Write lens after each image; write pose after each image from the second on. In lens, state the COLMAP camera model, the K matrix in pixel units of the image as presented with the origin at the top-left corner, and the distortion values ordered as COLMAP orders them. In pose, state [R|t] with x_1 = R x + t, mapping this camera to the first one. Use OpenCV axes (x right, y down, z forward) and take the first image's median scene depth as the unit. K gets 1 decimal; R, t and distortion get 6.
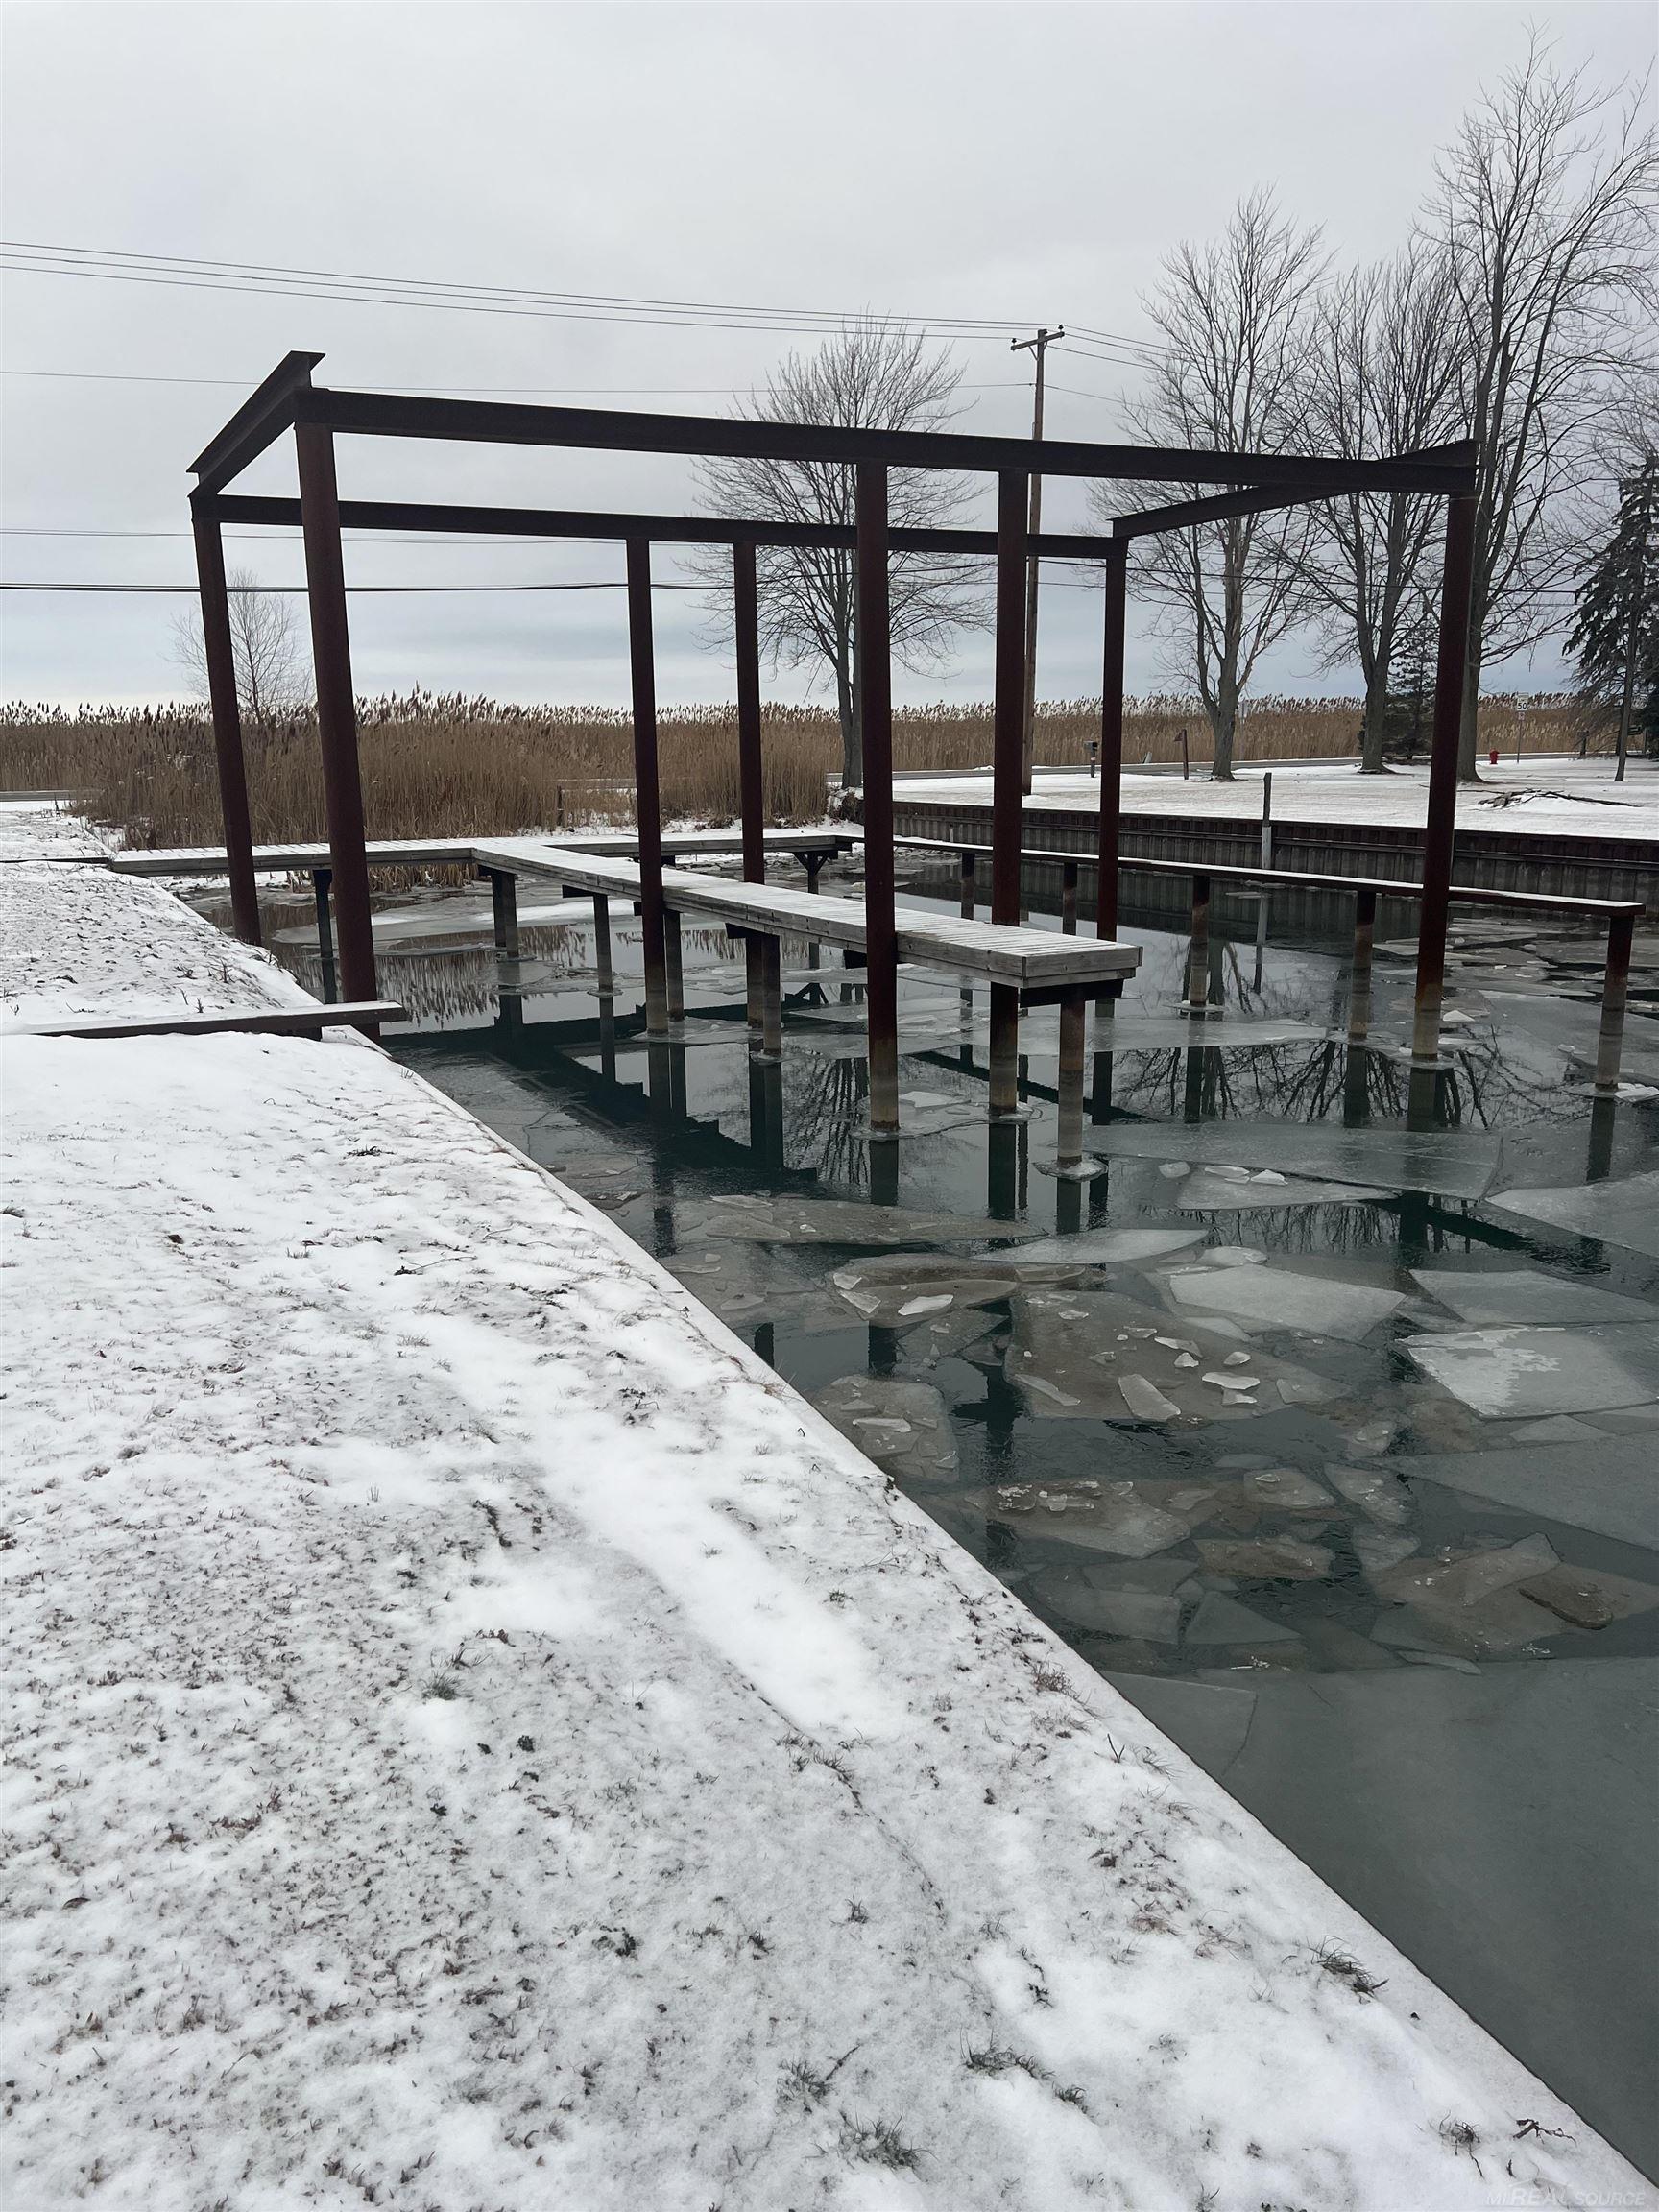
lens RADIAL K [[1687.1, 0, 828.1], [0, 1687.1, 1110.9], [0, 0, 1]] dist [0.060304, -0.073397]
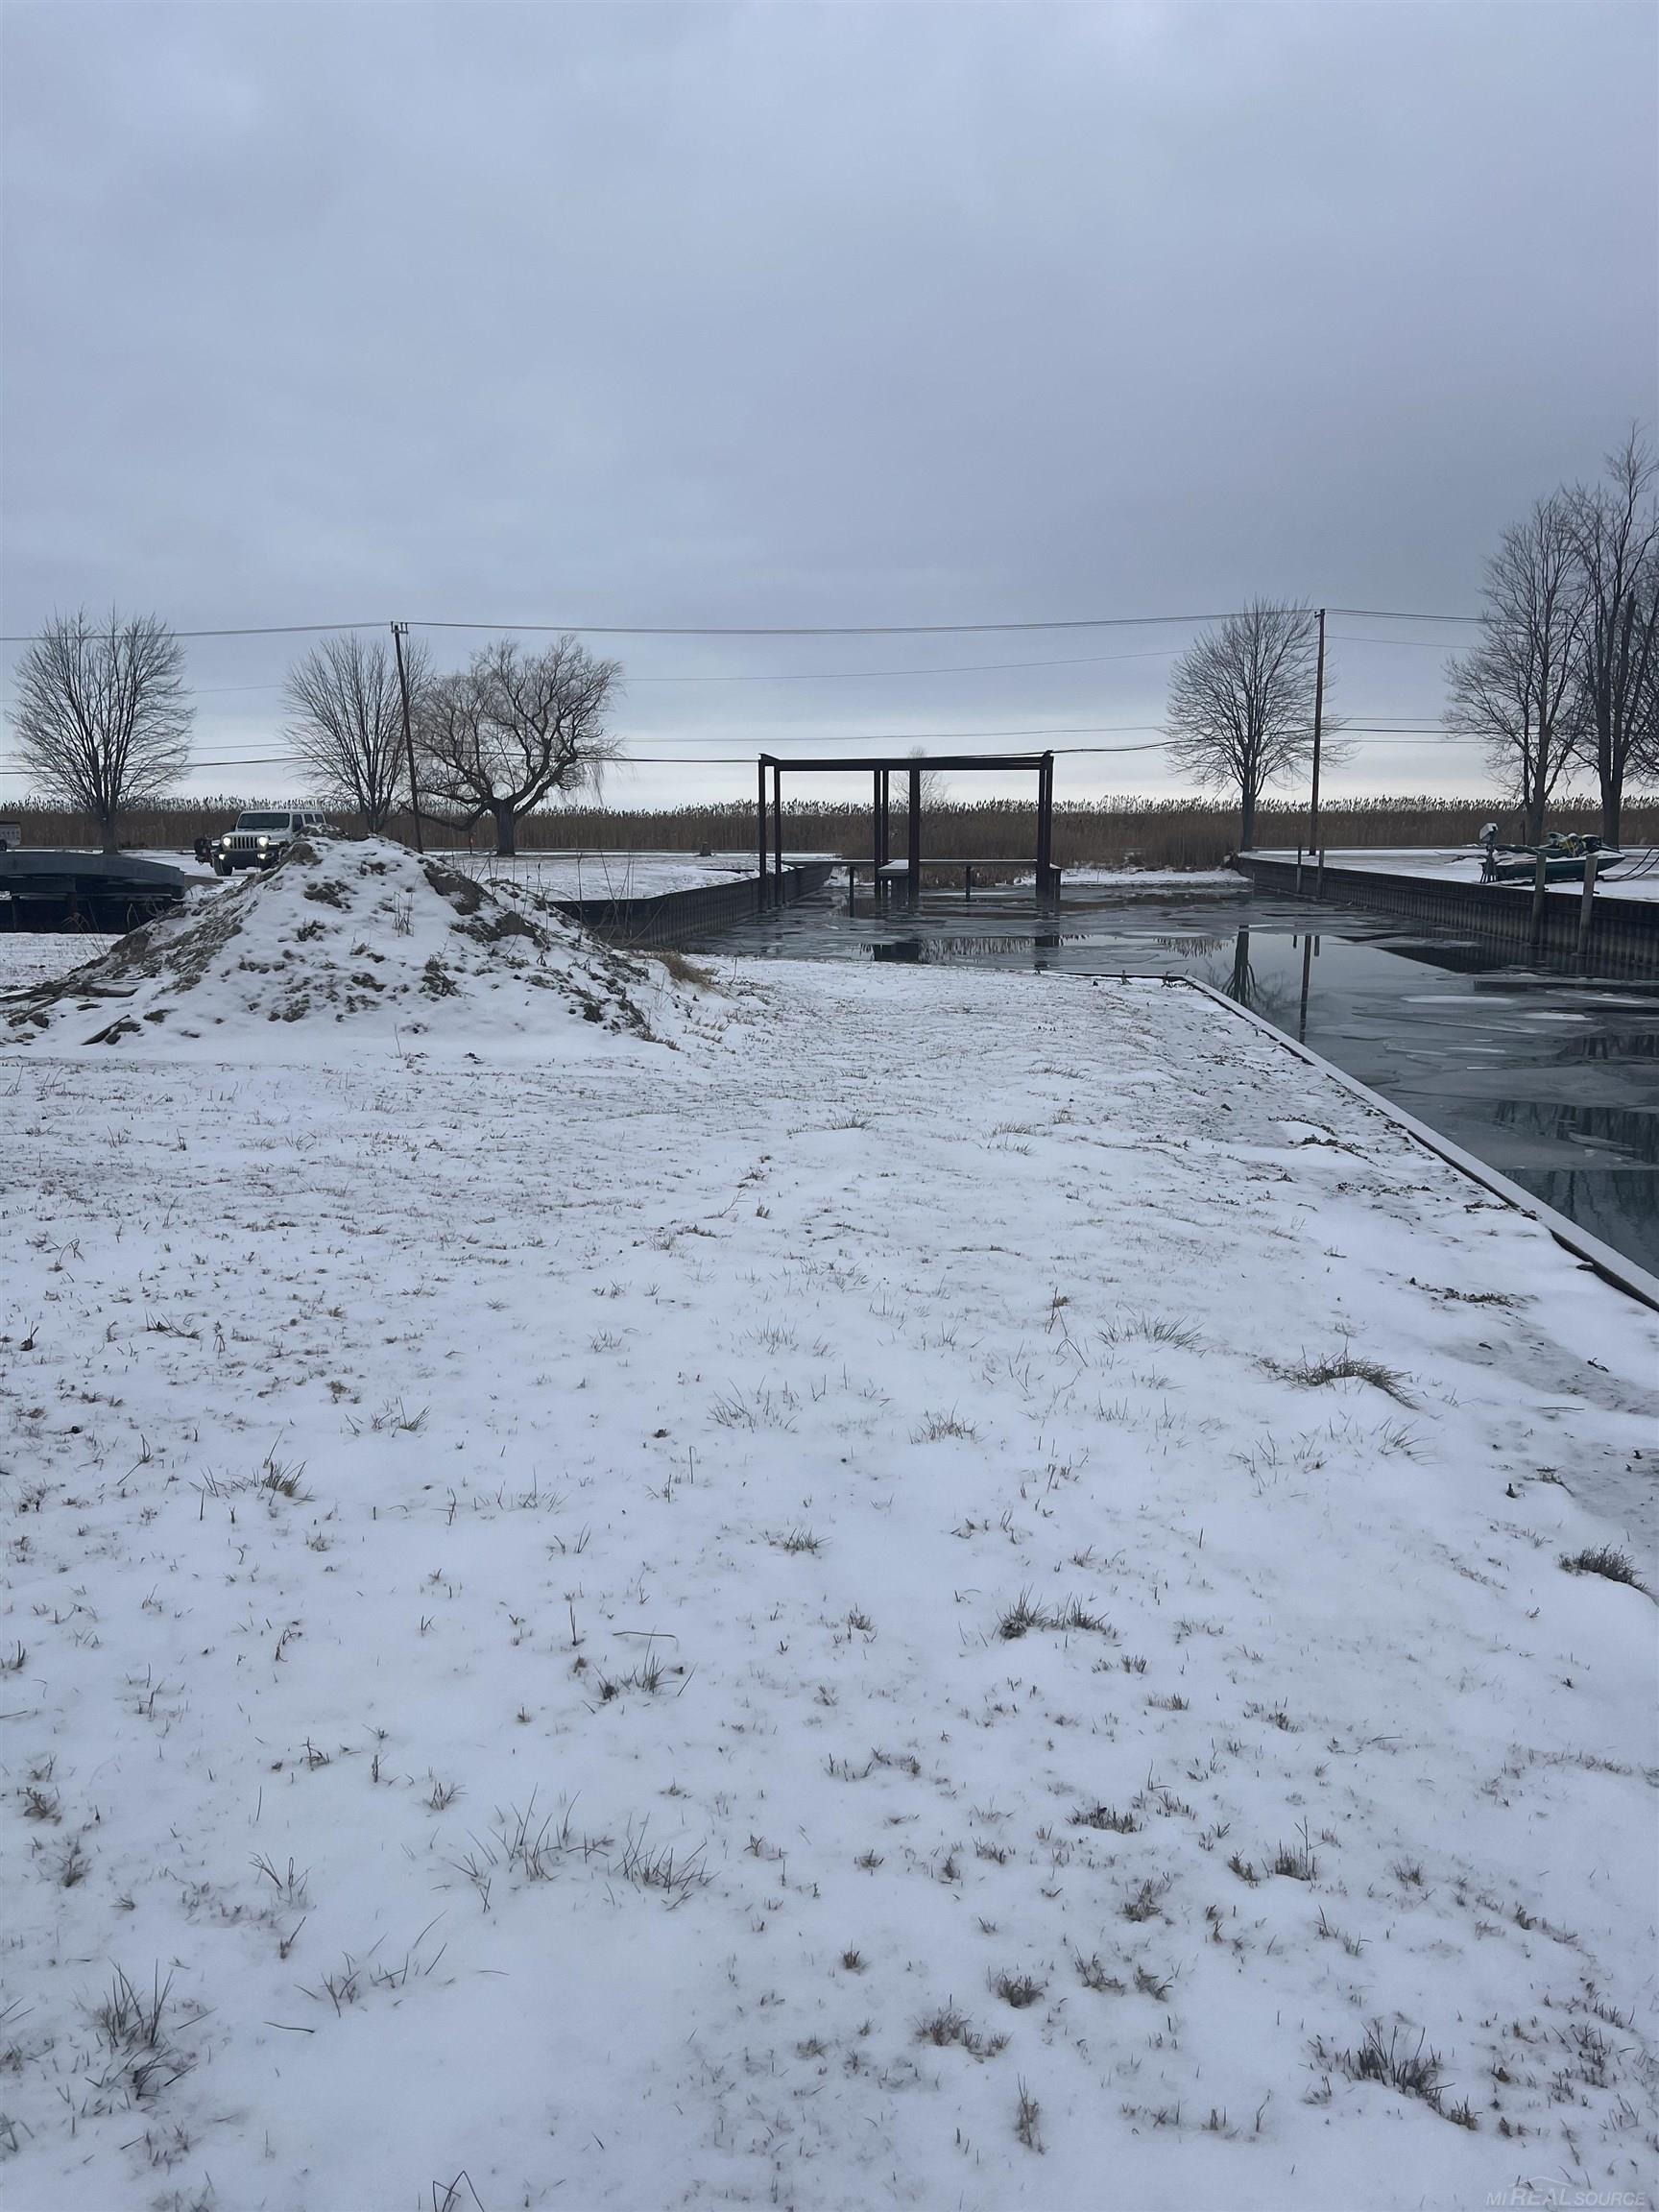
lens RADIAL K [[1687.1, 0, 831.9], [0, 1687.1, 1104.3], [0, 0, 1]] dist [0.060304, -0.073397]
pose [[0.850194, 0.104603, -0.515974, 0.523897], [-0.133167, 0.990920, -0.018536, 0.142909], [0.509350, 0.084470, 0.856404, -0.631232]]
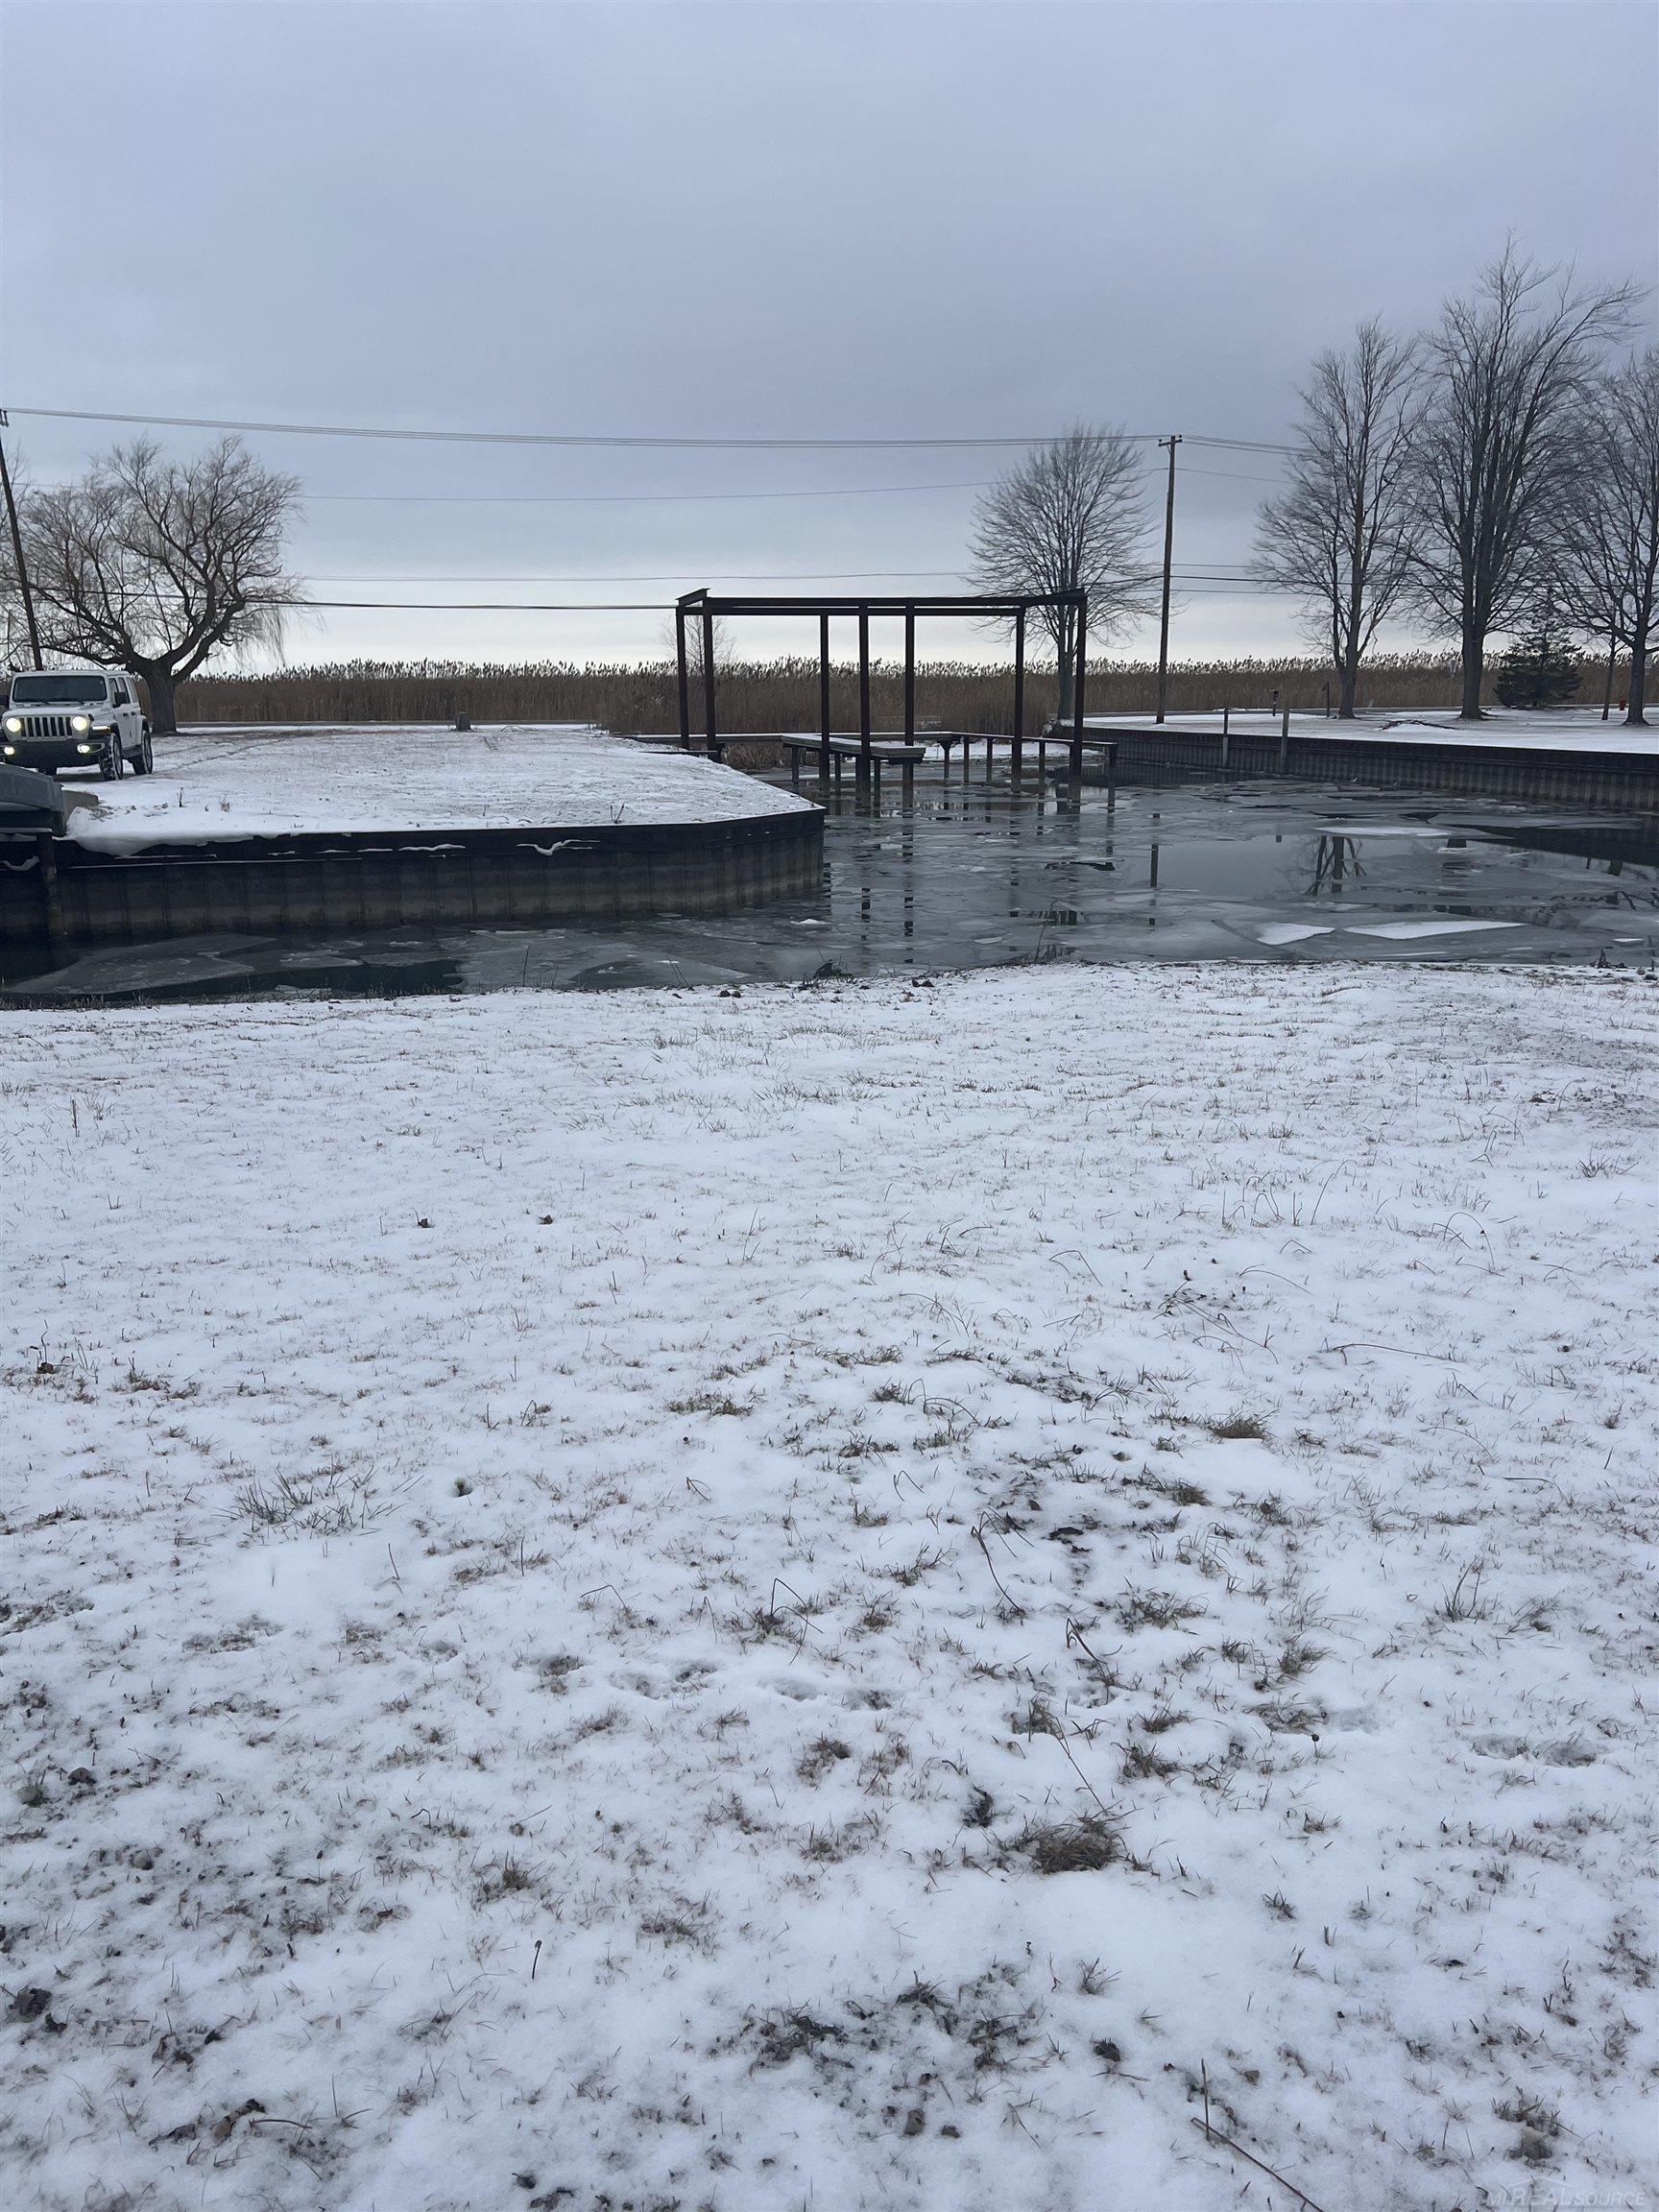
lens RADIAL K [[1687.1, 0, 833.2], [0, 1687.1, 1107.7], [0, 0, 1]] dist [0.060304, -0.073397]
pose [[0.968337, 0.070822, -0.239390, 0.185573], [-0.065785, 0.997413, 0.028975, 0.121035], [0.240823, -0.012310, 0.970491, -0.508864]]
